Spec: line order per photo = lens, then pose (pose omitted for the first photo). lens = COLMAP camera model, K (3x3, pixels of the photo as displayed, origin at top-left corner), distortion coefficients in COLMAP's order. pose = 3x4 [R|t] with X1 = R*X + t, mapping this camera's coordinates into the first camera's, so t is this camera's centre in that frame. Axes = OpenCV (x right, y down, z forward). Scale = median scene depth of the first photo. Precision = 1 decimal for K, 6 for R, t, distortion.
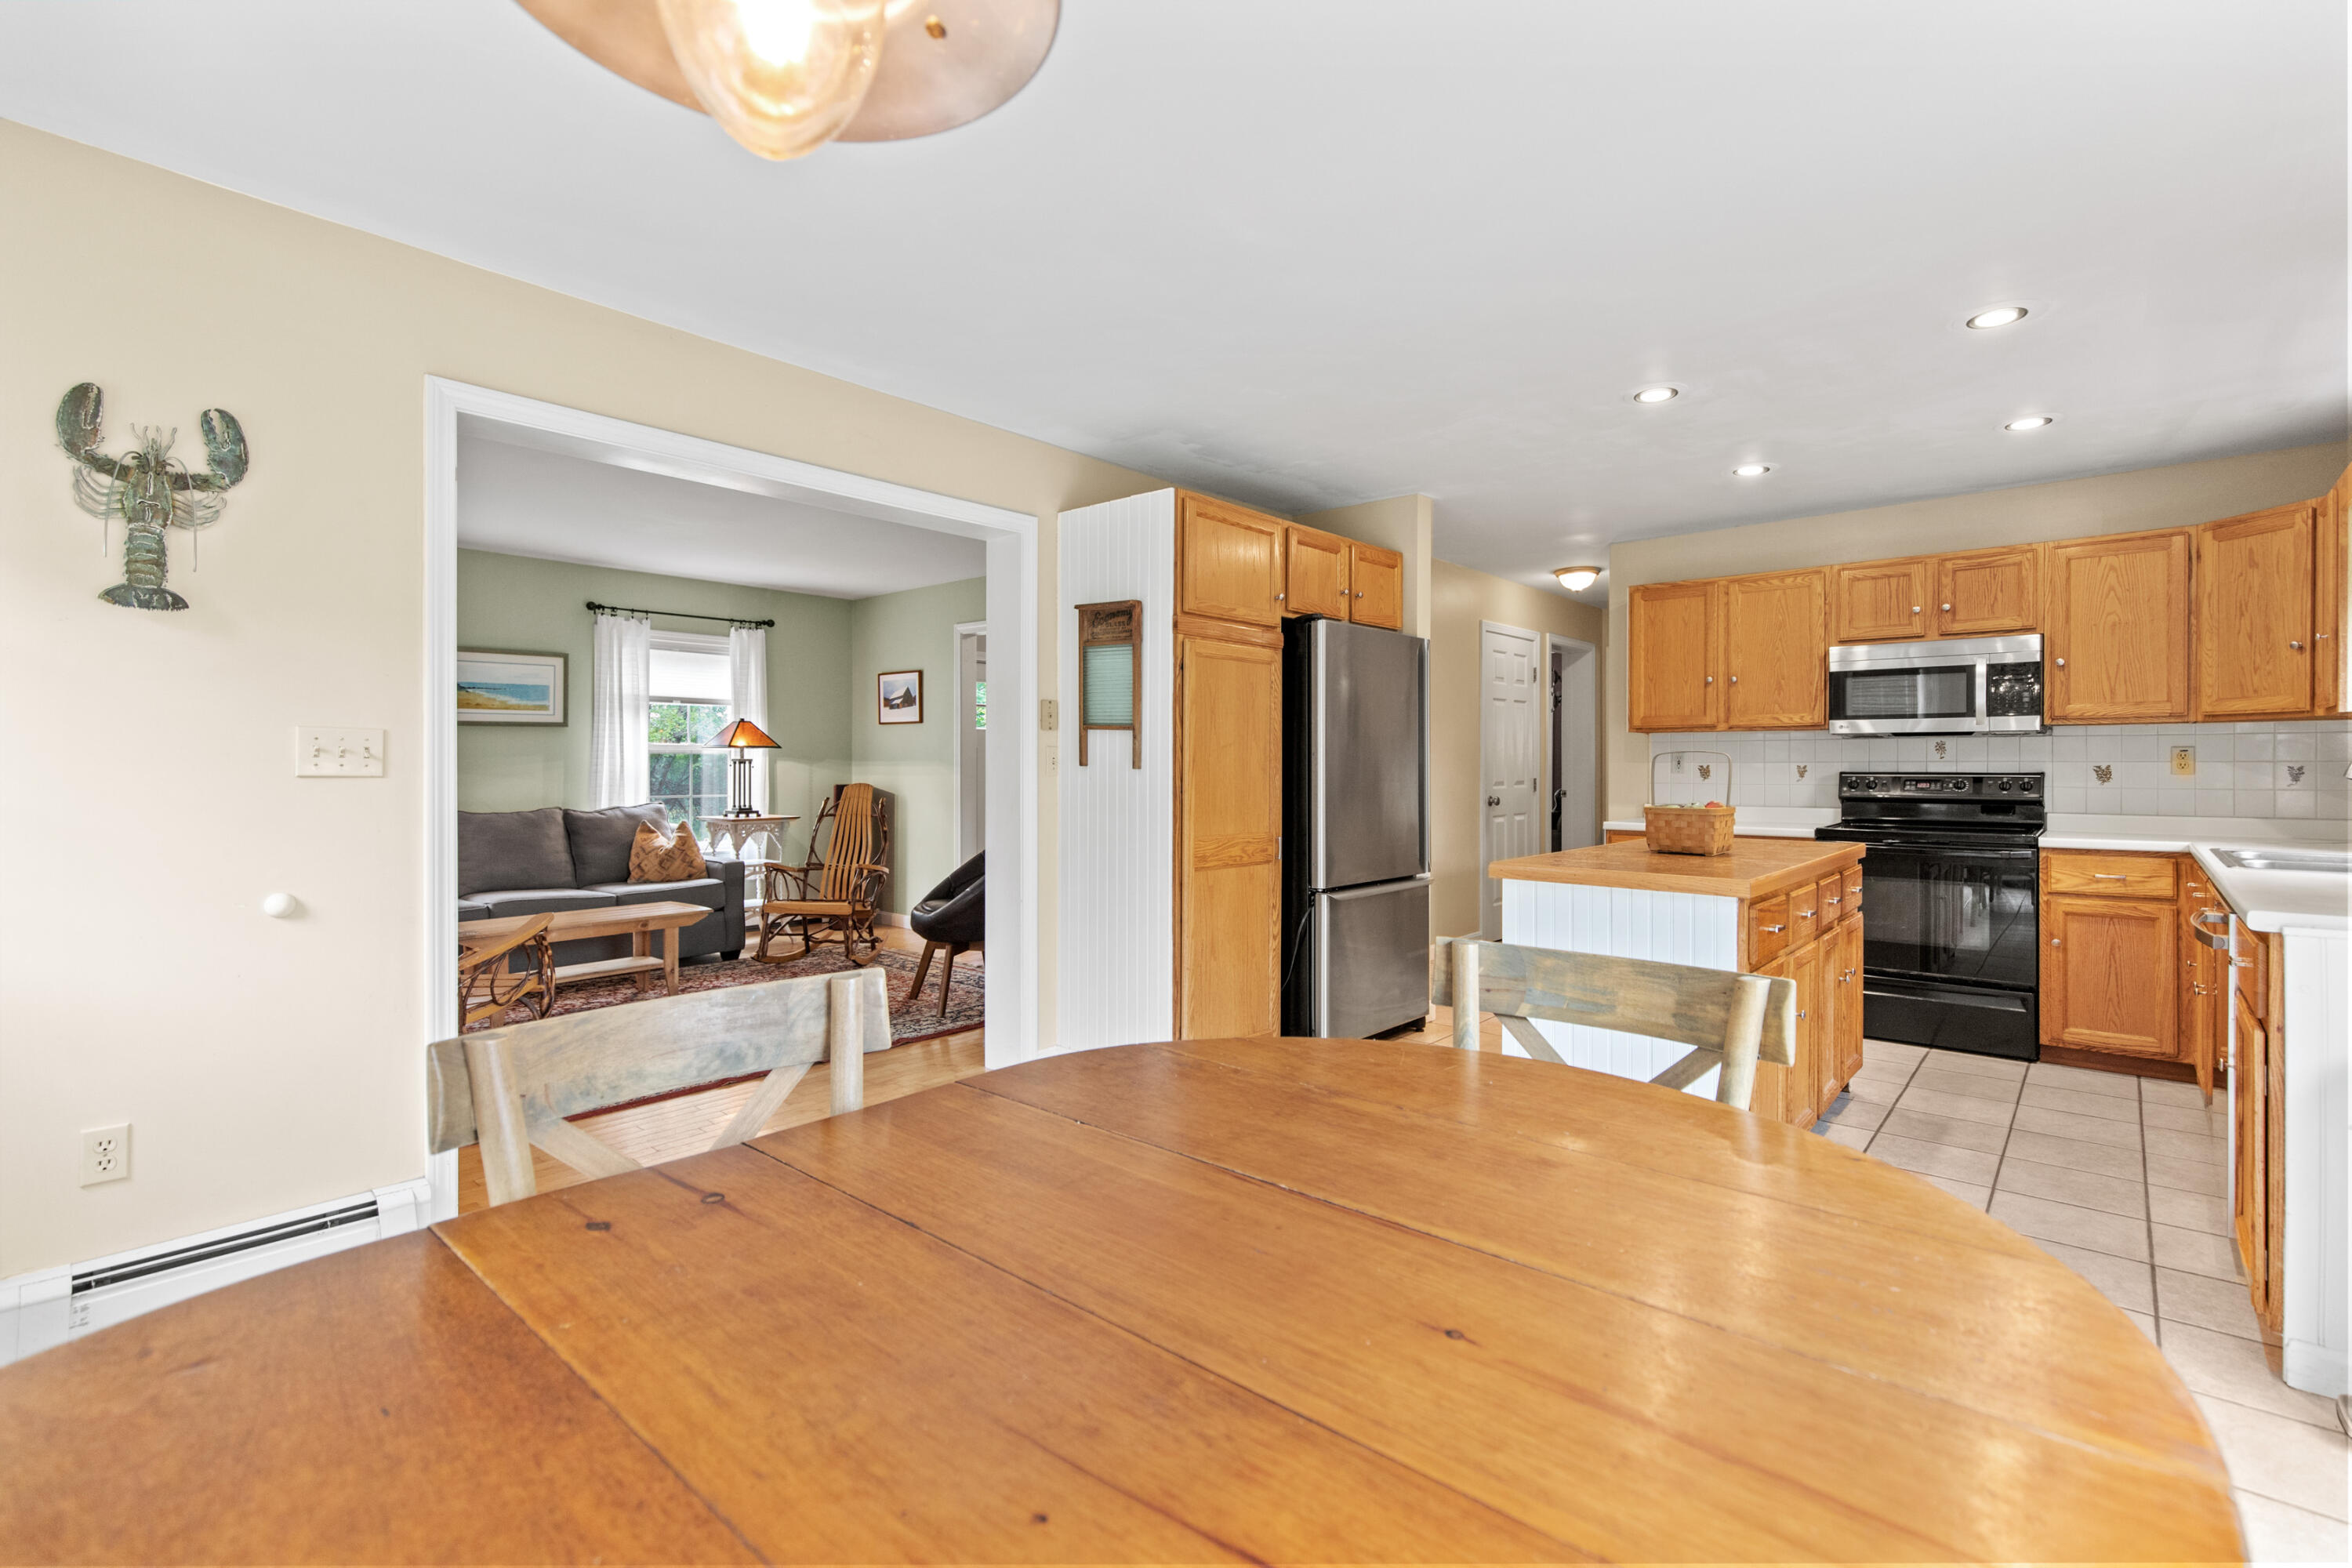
lens RADIAL K [[1050.7, 0, 1188.1], [0, 1050.7, 768.6], [0, 0, 1]] dist [0.006811, -0.000205]
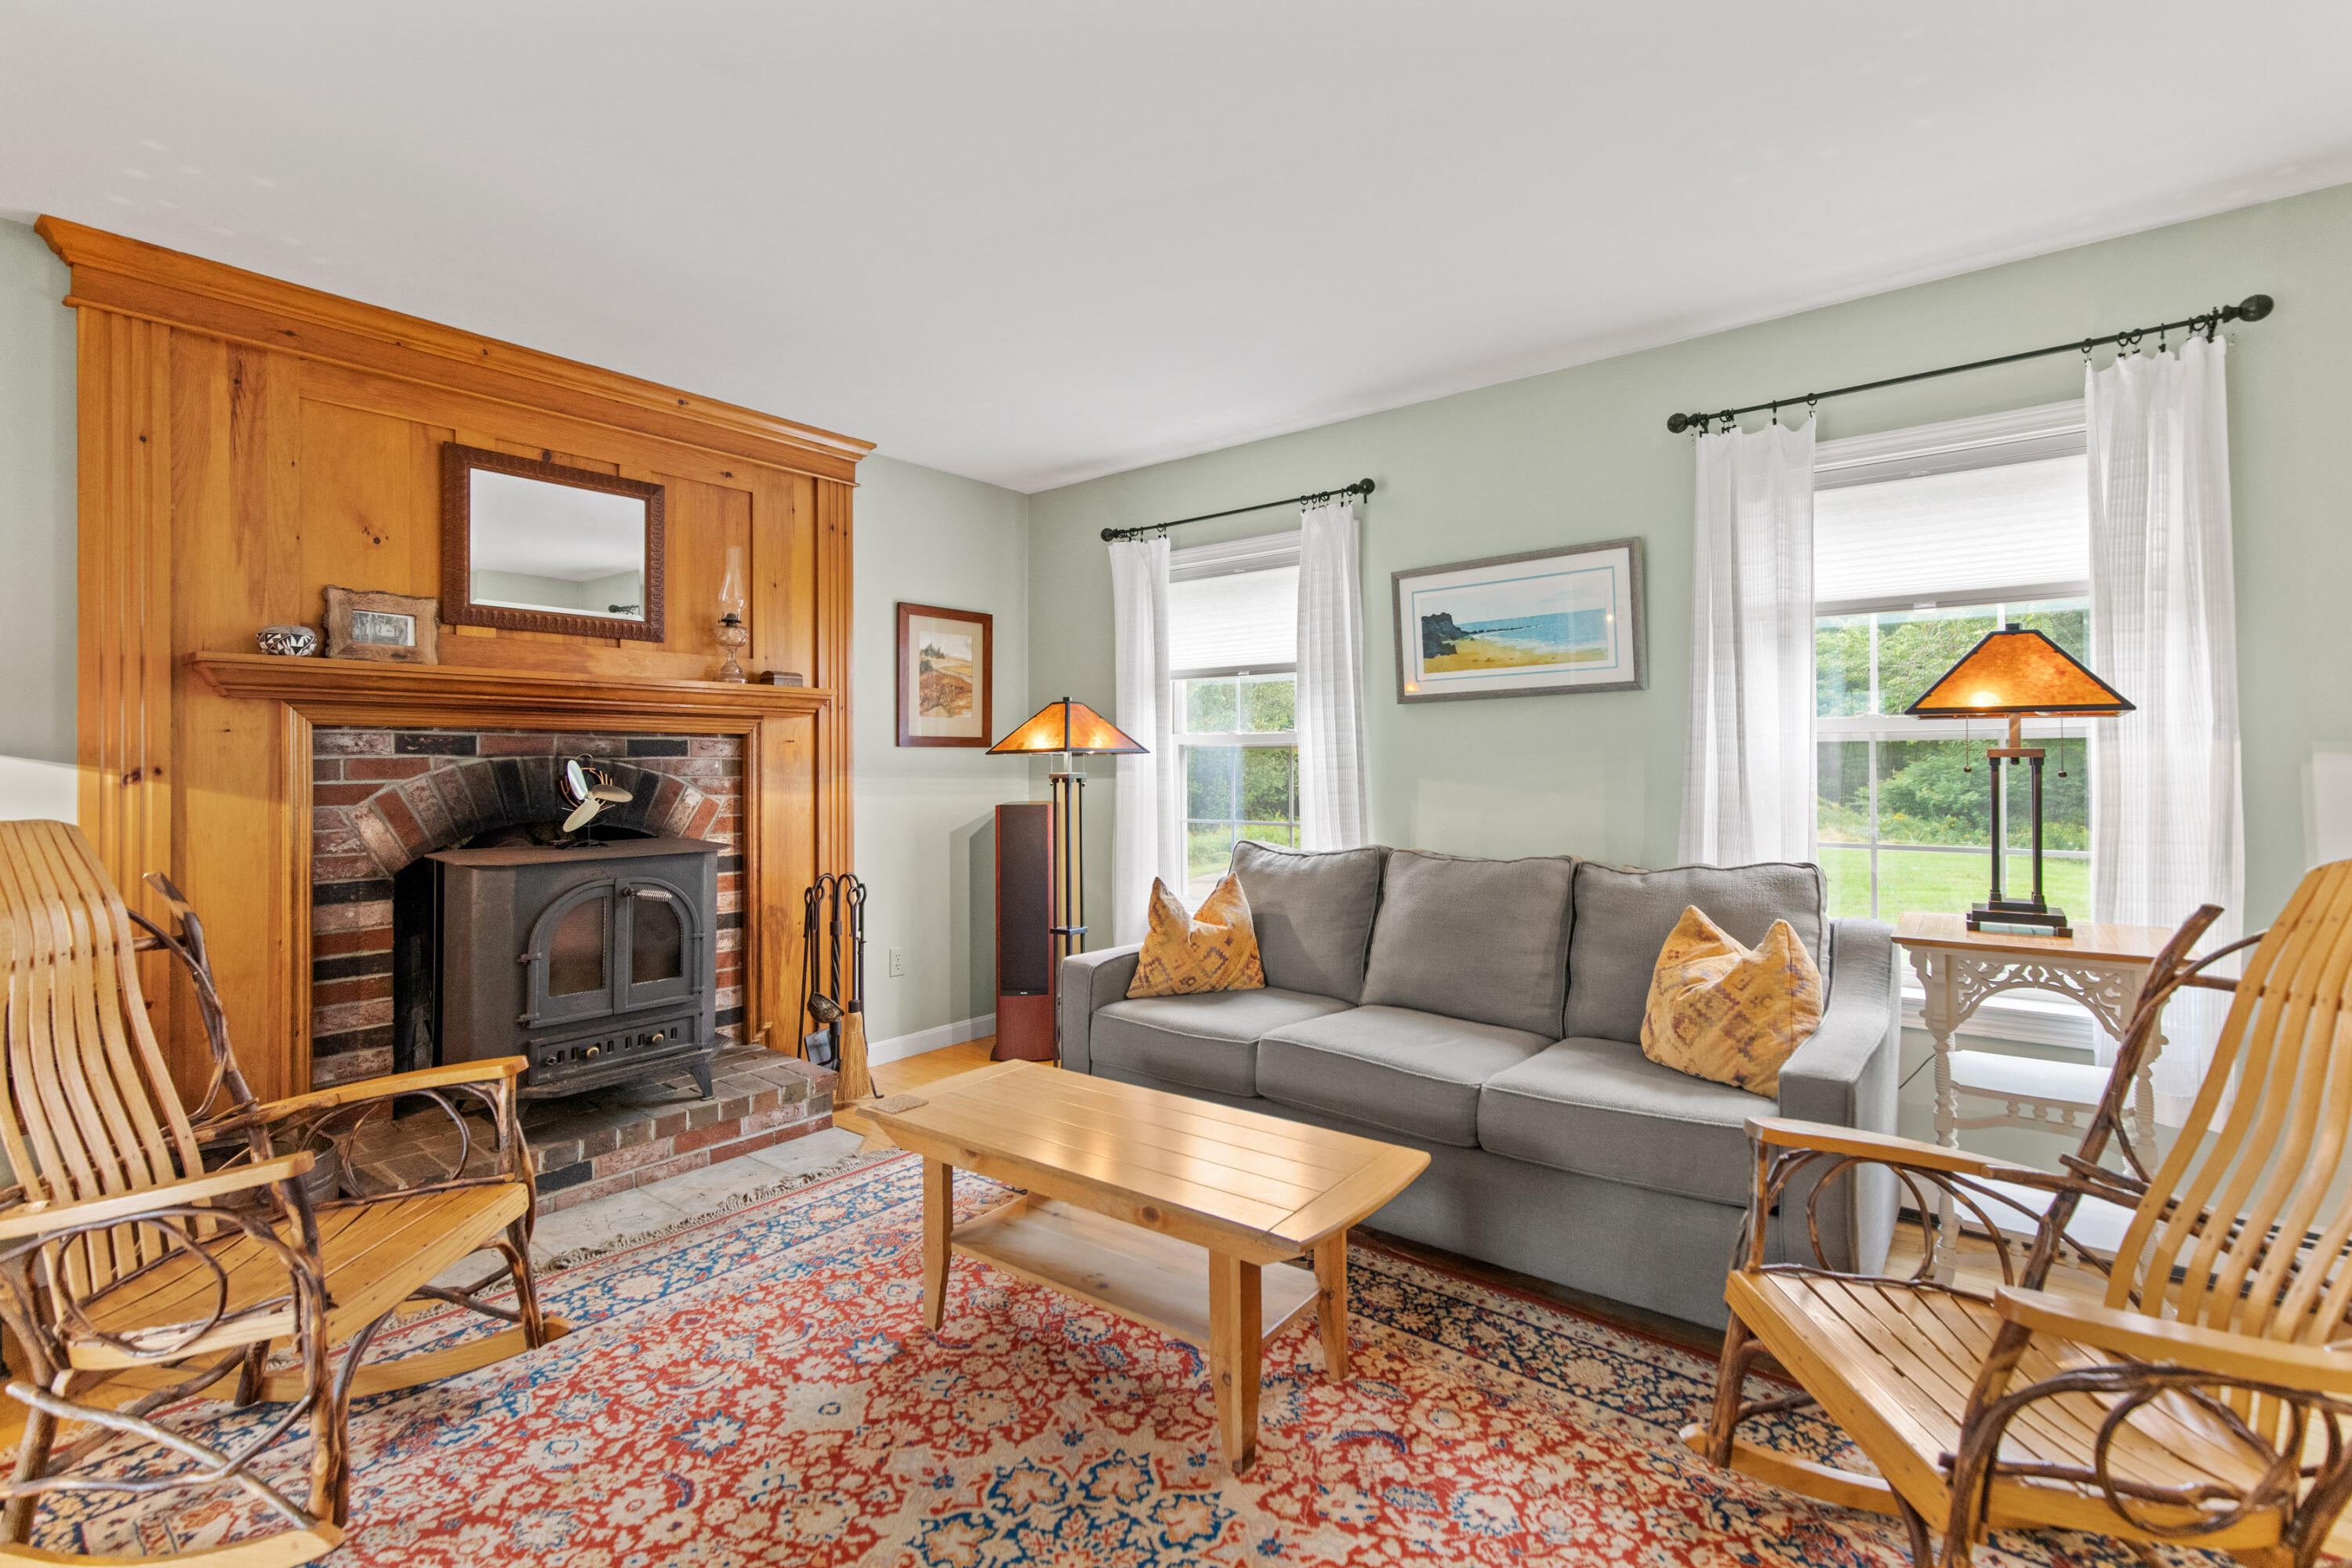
lens RADIAL K [[1065.3, 0, 1192.0], [0, 1065.3, 754.7], [0, 0, 1]] dist [0.008171, -0.001118]
pose [[0.049972, -0.014762, -0.998642, -0.162150], [-0.001218, 0.999889, -0.014841, -0.003609], [0.998750, 0.001958, 0.049949, 1.087659]]
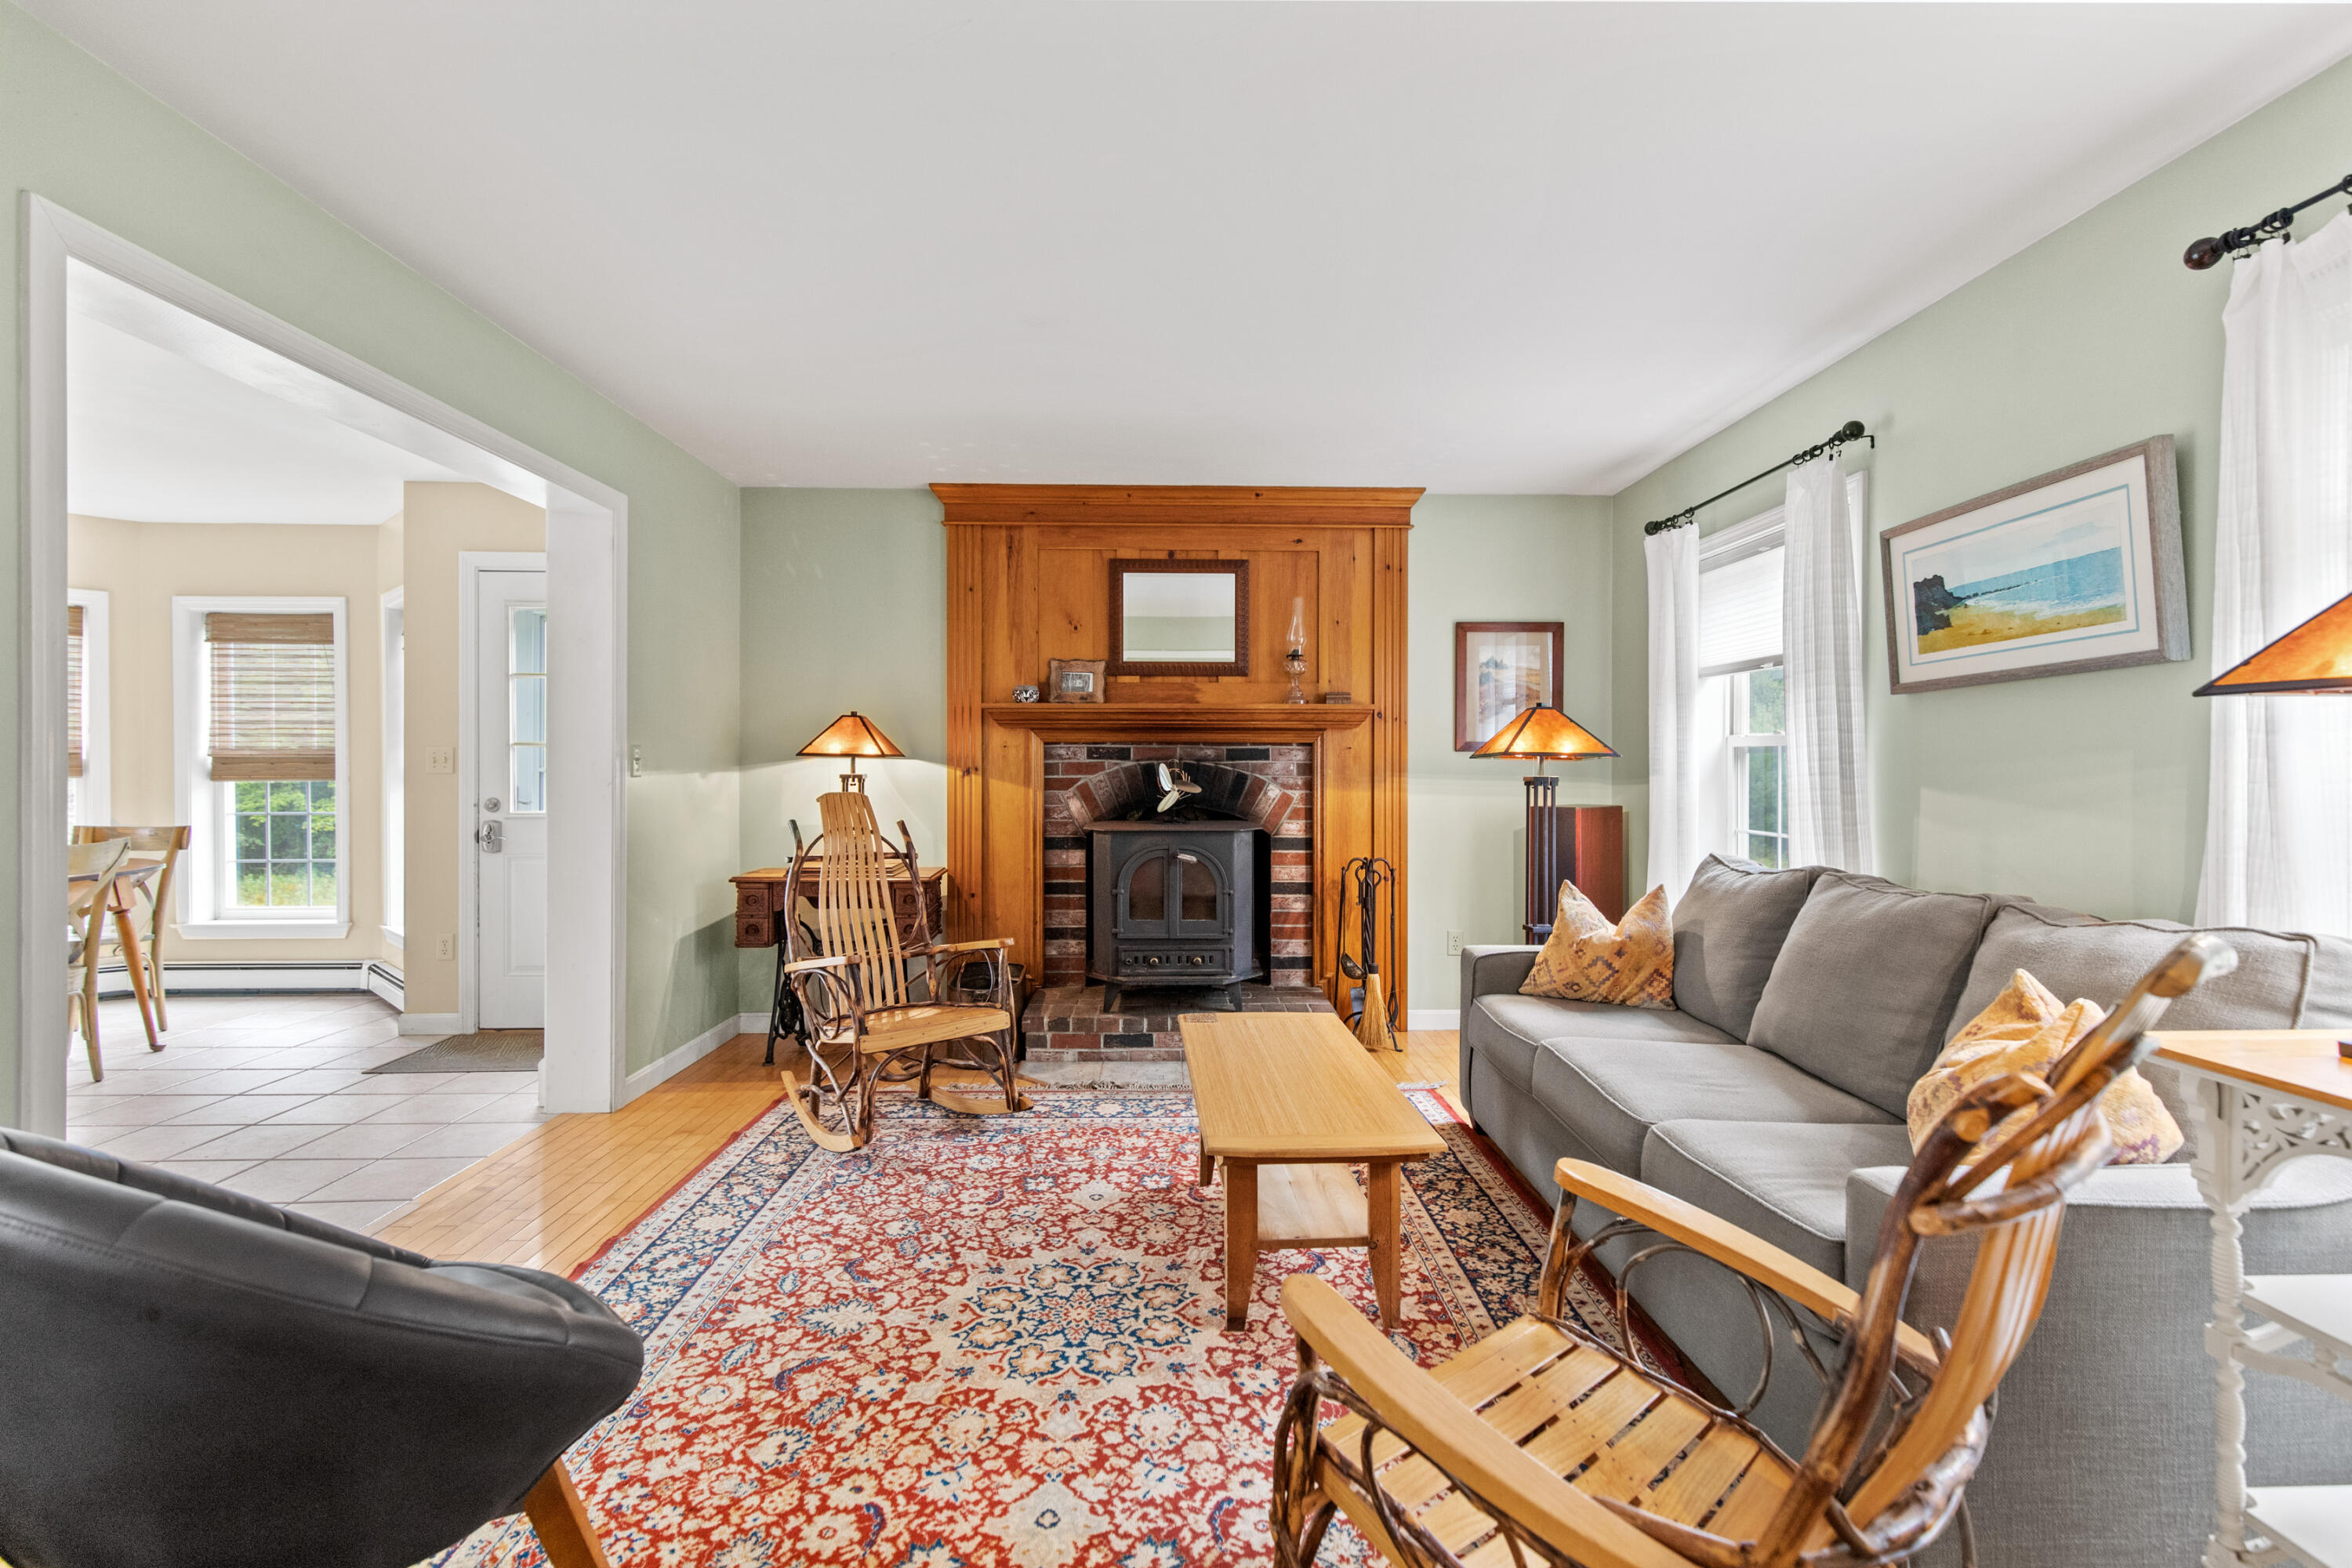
lens RADIAL K [[1058.3, 0, 1188.6], [0, 1058.3, 769.0], [0, 0, 1]] dist [0.005772, 0.000062]
pose [[-0.734805, -0.005853, -0.678253, -0.208338], [-0.009251, 0.999956, 0.001393, -0.006019], [0.678216, 0.007298, -0.734827, 1.460616]]
